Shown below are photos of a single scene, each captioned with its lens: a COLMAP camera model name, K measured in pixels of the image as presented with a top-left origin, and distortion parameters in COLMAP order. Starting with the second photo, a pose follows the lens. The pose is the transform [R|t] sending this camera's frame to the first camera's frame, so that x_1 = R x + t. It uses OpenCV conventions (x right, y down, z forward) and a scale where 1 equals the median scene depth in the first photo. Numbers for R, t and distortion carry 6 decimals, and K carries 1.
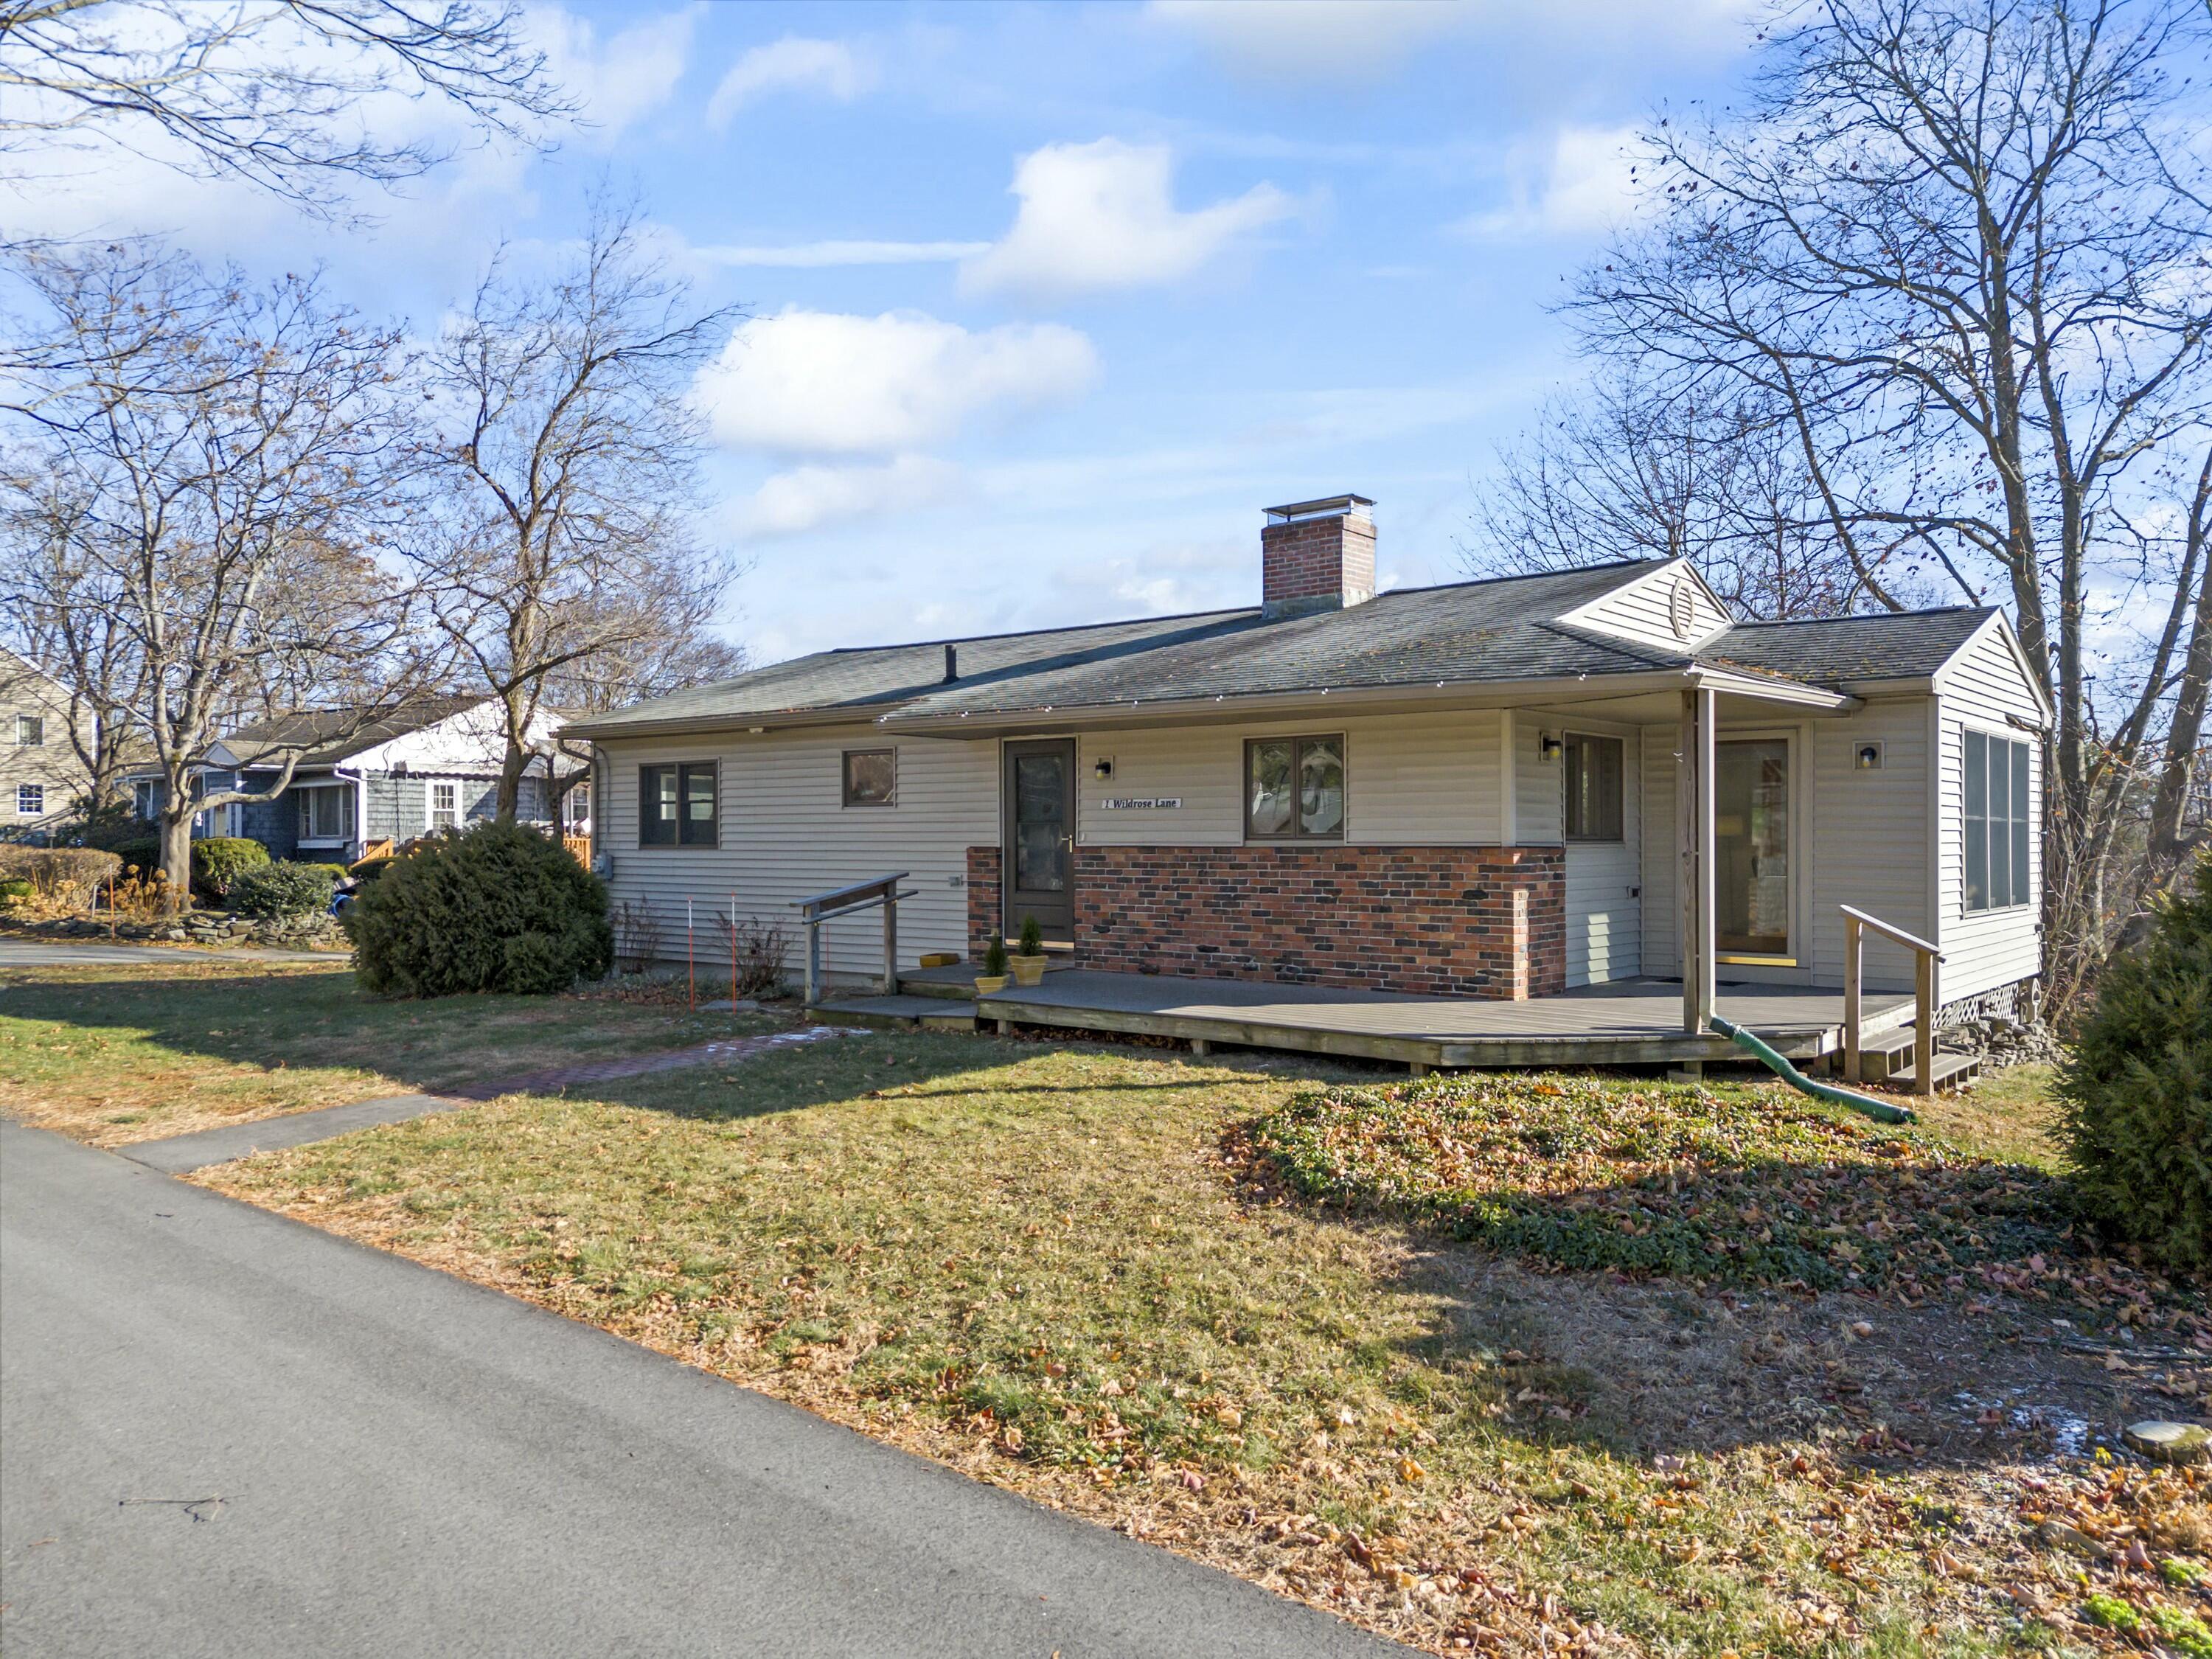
lens RADIAL K [[1631.8, 0, 1106.0], [0, 1631.8, 829.5], [0, 0, 1]] dist [0.002957, -0.000518]
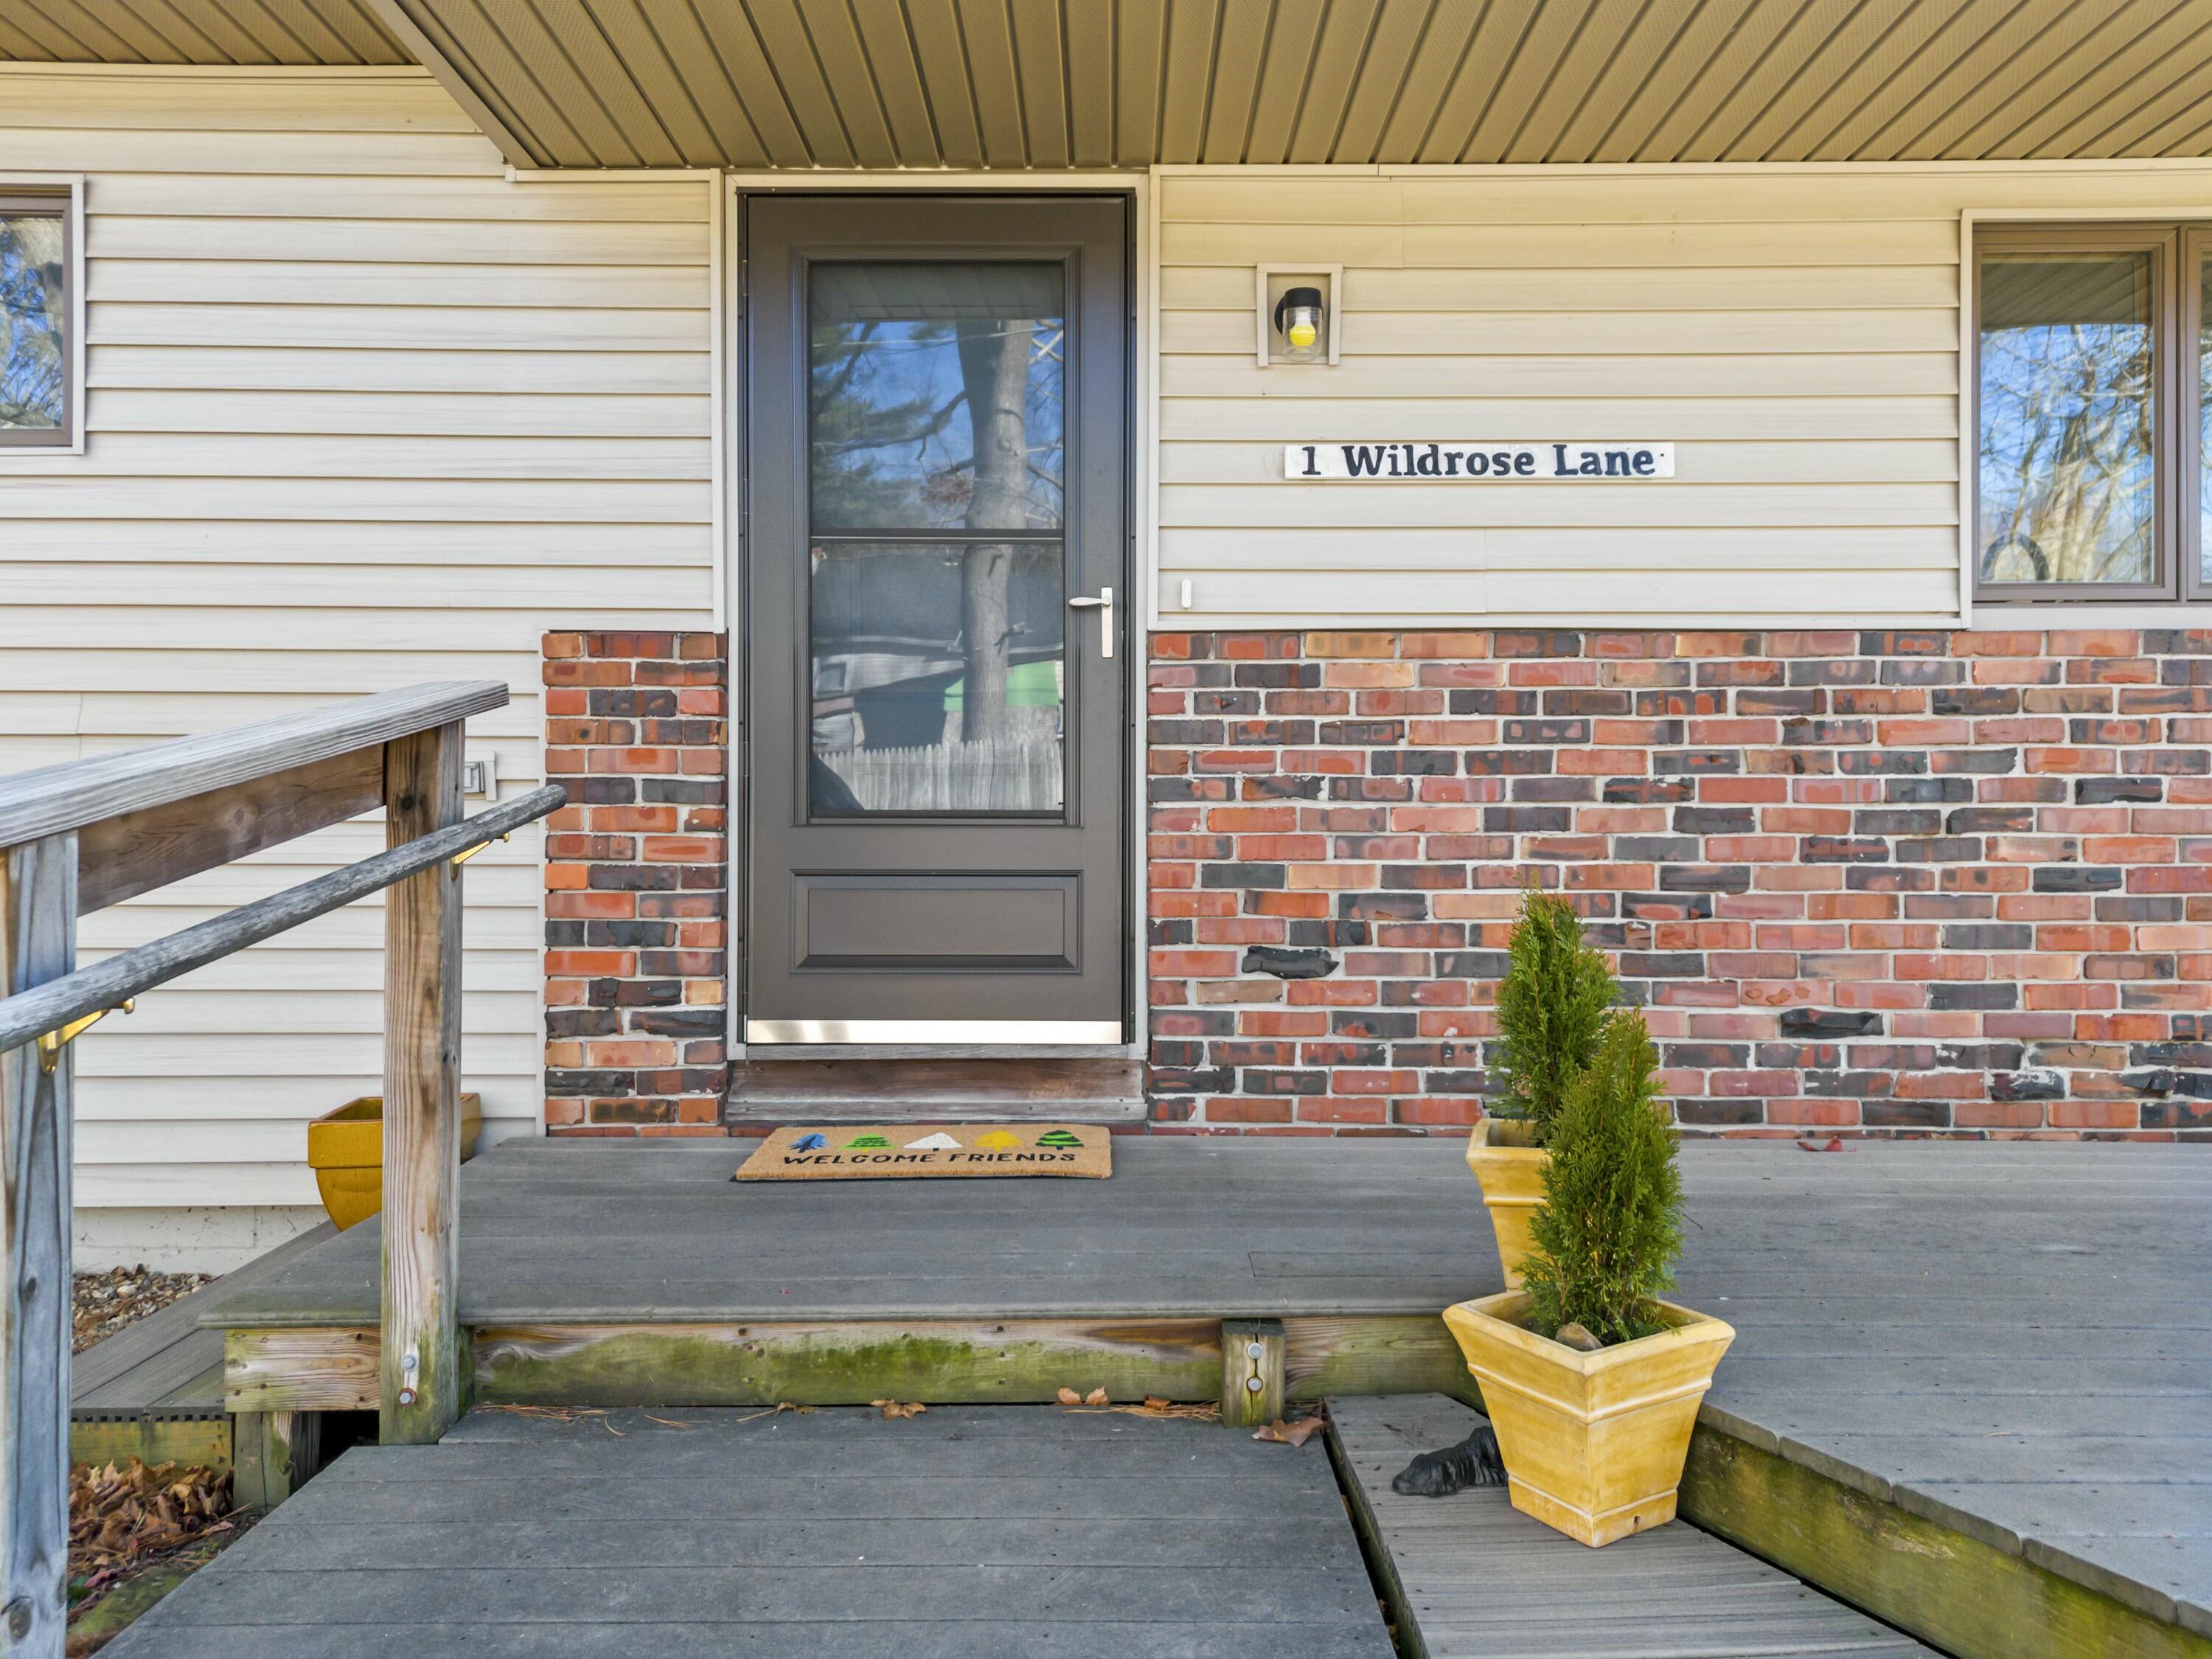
lens RADIAL K [[1631.8, 0, 1106.0], [0, 1631.8, 829.5], [0, 0, 1]] dist [0.002957, -0.000518]
pose [[0.777167, 0.000941, 0.629294, -0.186771], [-0.005737, 0.999968, 0.005591, 0.040935], [-0.629269, -0.007955, 0.777147, 0.855500]]
